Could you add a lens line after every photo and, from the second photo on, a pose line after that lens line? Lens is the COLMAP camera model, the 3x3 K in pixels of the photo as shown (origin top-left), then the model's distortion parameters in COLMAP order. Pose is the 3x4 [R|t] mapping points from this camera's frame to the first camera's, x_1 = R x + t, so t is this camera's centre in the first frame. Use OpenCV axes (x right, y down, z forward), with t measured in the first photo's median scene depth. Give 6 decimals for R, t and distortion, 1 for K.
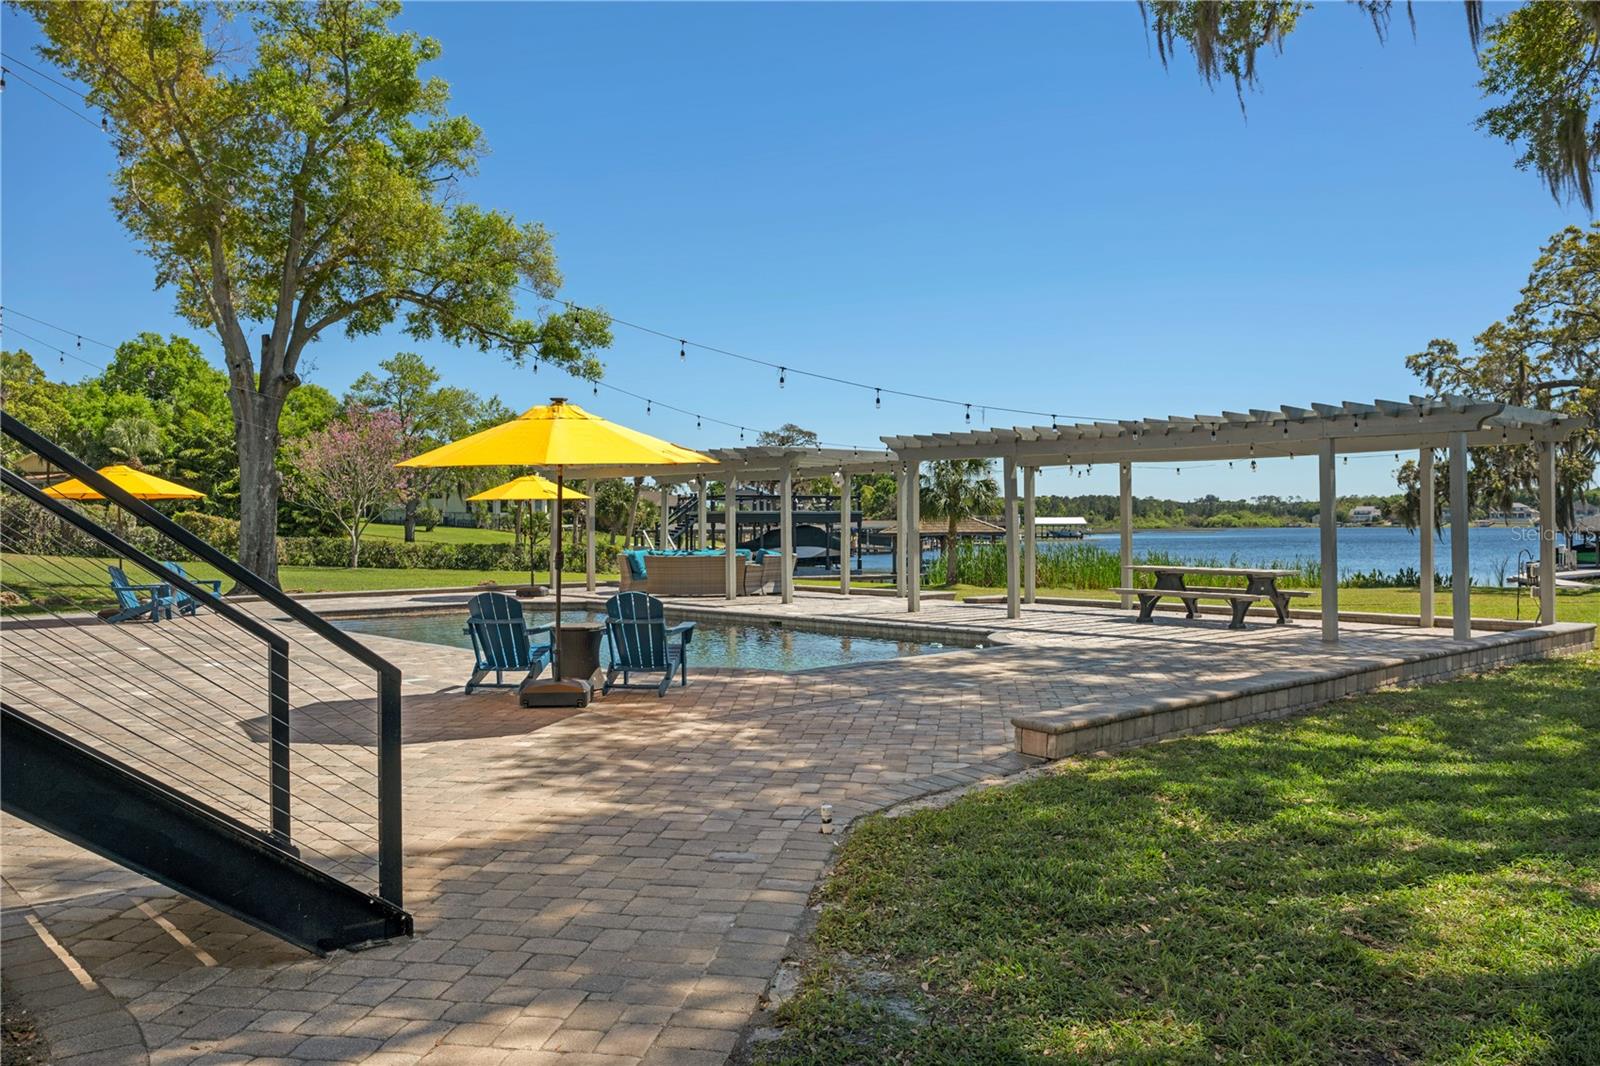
lens RADIAL K [[1259.8, 0, 798.8], [0, 1259.8, 532.6], [0, 0, 1]] dist [-0.014878, 0.002222]
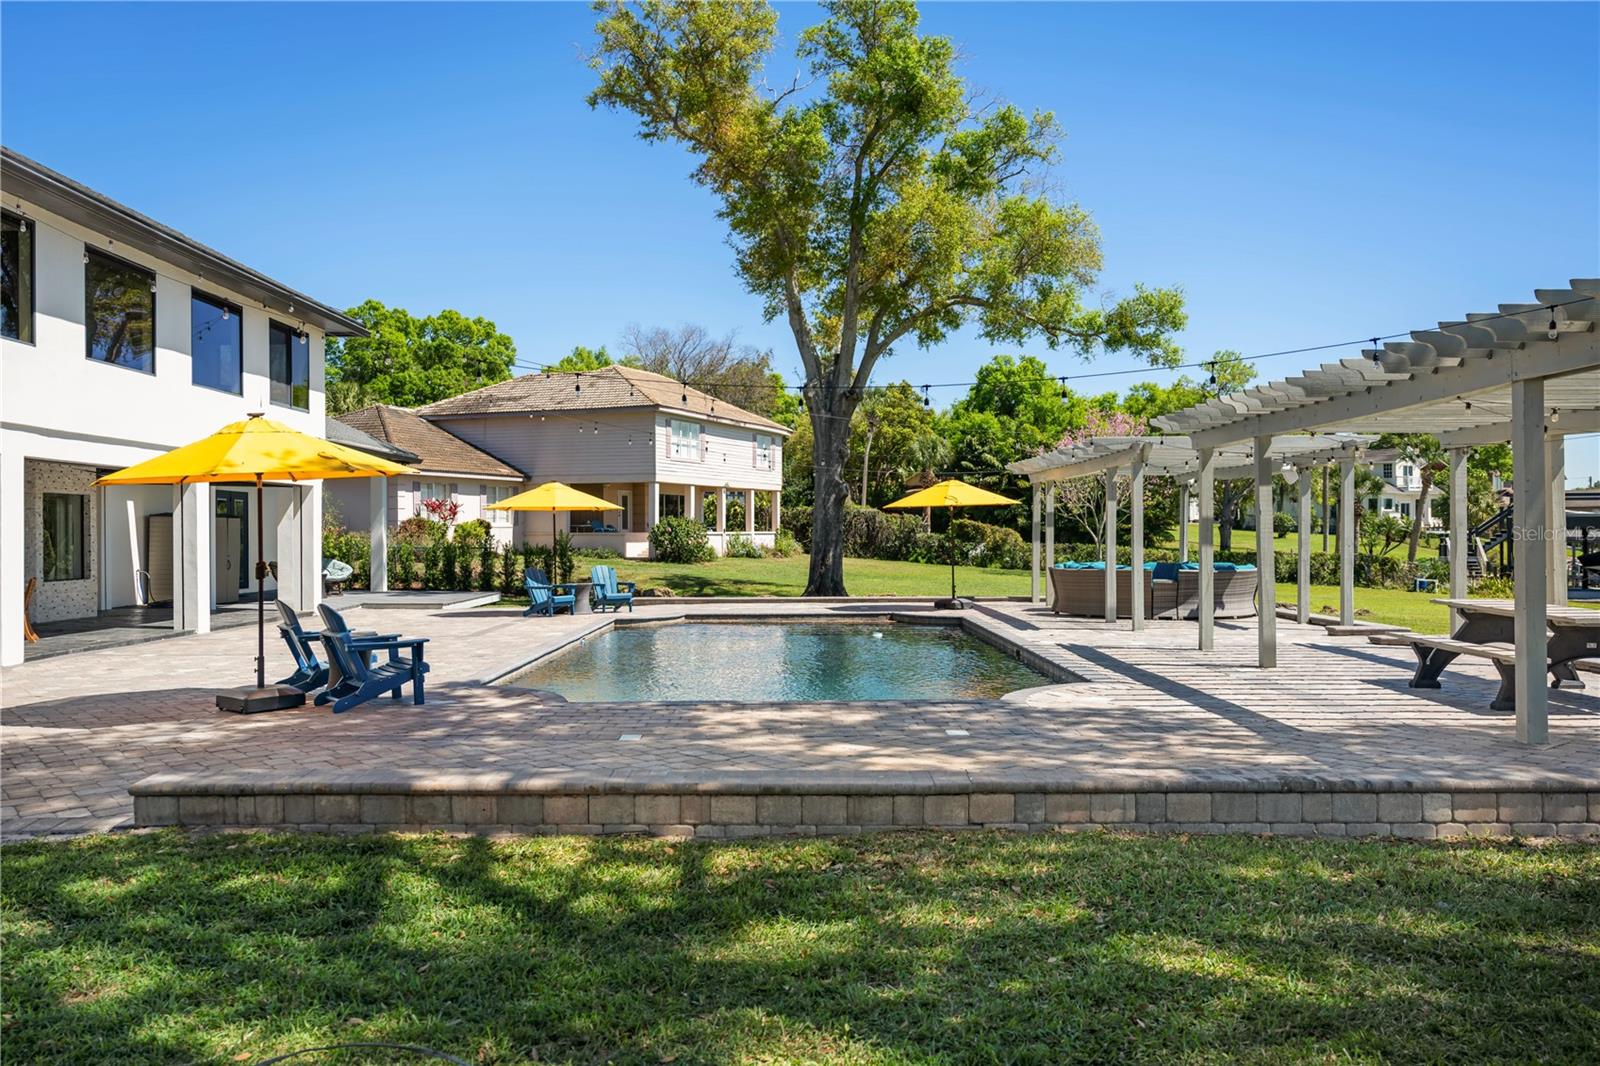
lens RADIAL K [[1259.8, 0, 798.4], [0, 1259.8, 534.6], [0, 0, 1]] dist [-0.014878, 0.002222]
pose [[0.735633, 0.000846, -0.677380, 0.100822], [-0.001892, 0.999998, -0.000806, -0.001171], [0.677378, 0.001875, 0.735633, 0.069742]]
